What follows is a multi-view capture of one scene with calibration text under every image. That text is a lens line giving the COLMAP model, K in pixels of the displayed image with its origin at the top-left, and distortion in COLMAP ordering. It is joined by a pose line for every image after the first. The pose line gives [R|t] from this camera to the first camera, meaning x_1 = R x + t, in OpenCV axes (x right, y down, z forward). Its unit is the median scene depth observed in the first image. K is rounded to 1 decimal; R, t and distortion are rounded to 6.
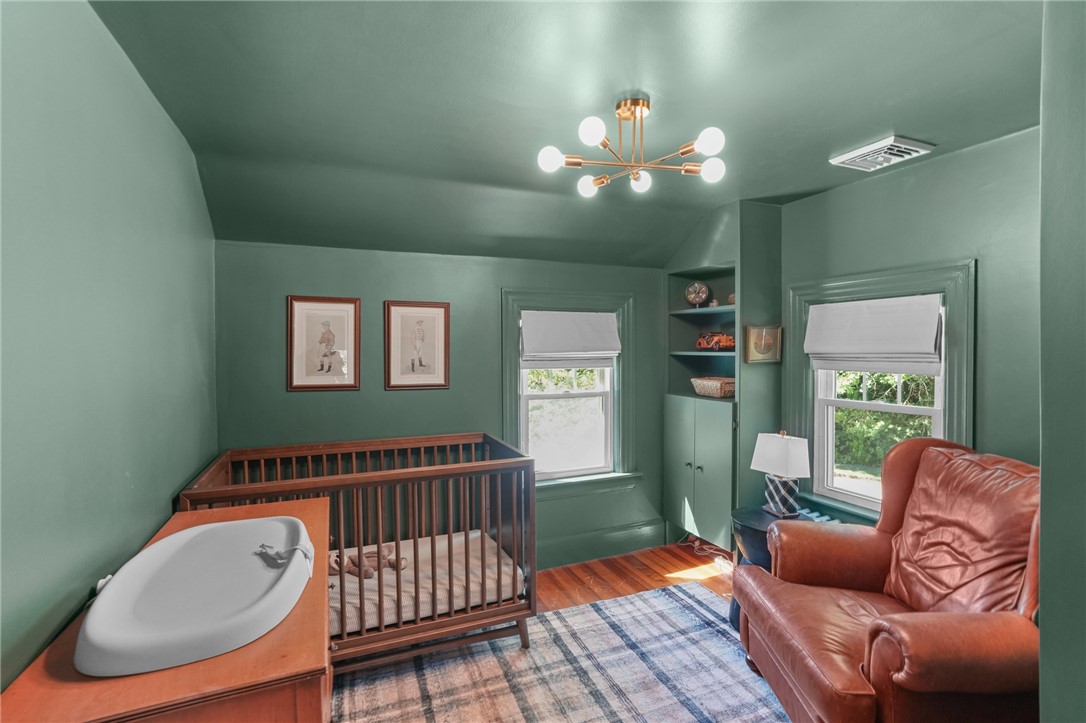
lens RADIAL K [[503.5, 0, 546.1], [0, 503.5, 366.7], [0, 0, 1]] dist [-0.034014, 0.022646]
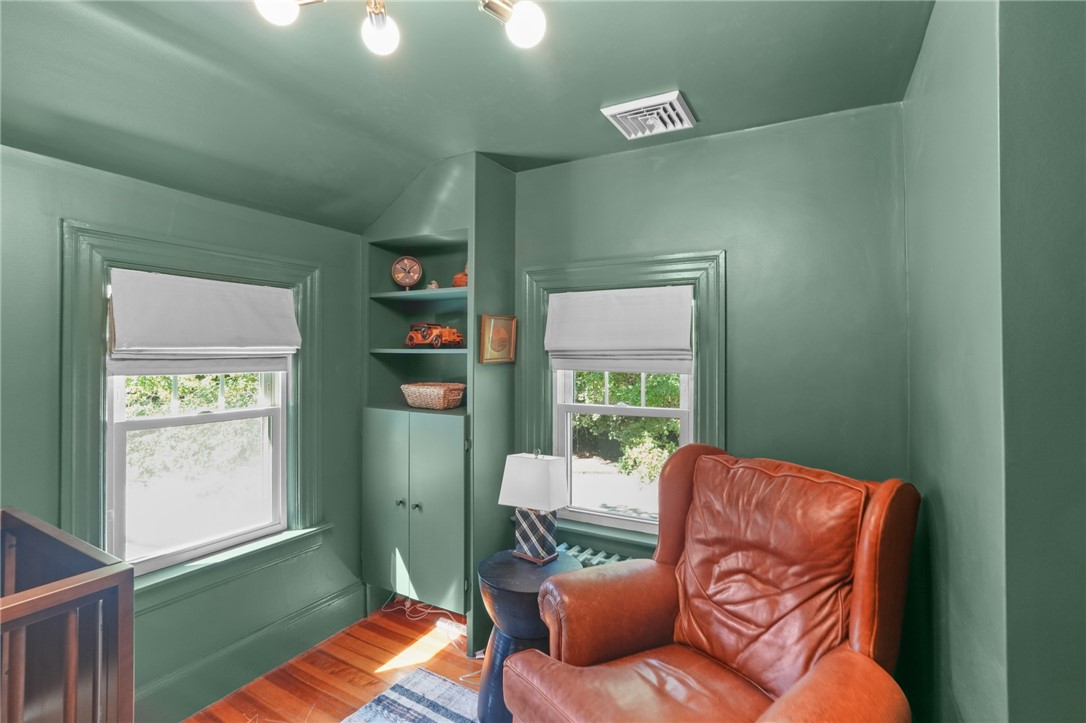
lens RADIAL K [[518.0, 0, 539.8], [0, 518.0, 349.9], [0, 0, 1]] dist [-0.050438, 0.026061]
pose [[0.804216, 0.011745, 0.594222, -0.000567], [0.013452, 0.999189, -0.037956, 0.004175], [-0.594185, 0.038518, 0.803405, 0.298944]]
